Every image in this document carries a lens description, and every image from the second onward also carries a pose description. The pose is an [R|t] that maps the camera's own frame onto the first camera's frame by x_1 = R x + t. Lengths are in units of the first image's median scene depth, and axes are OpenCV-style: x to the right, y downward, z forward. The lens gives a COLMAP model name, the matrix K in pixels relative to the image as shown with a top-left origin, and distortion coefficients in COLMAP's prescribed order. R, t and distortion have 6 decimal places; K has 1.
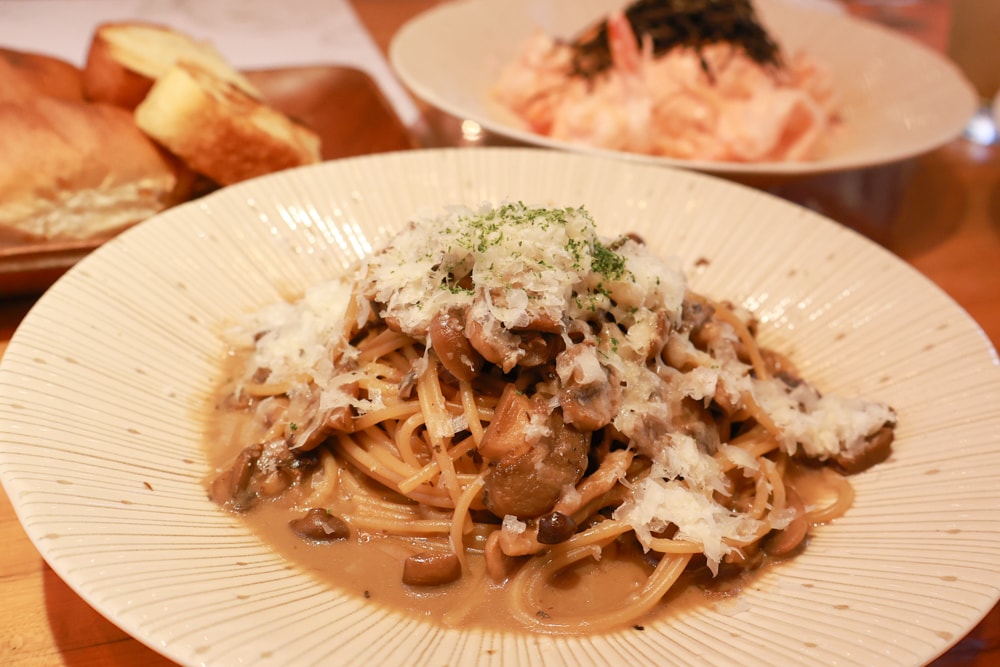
lens RADIAL K [[1105.9, 0, 500.0], [0, 1105.9, 333.5], [0, 0, 1]] dist [0.003235, 0.007400]
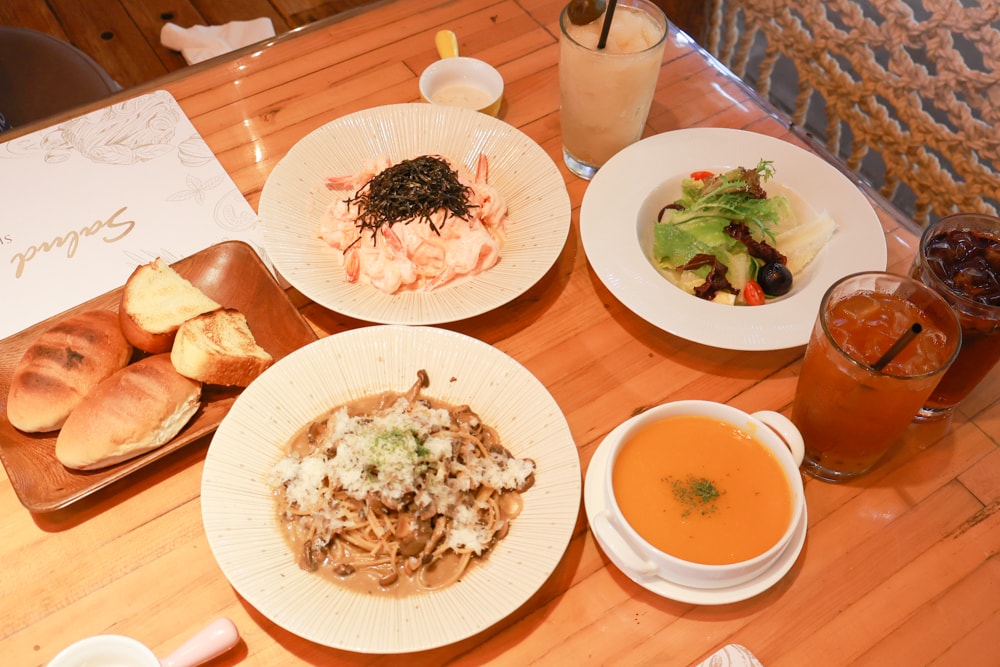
lens RADIAL K [[1105.9, 0, 500.0], [0, 1105.9, 333.5], [0, 0, 1]] dist [0.003235, 0.007400]
pose [[0.959832, -0.230514, 0.159956, -0.093017], [0.160195, 0.918281, 0.362073, -1.352450], [-0.230347, -0.321905, 0.918323, -1.516263]]
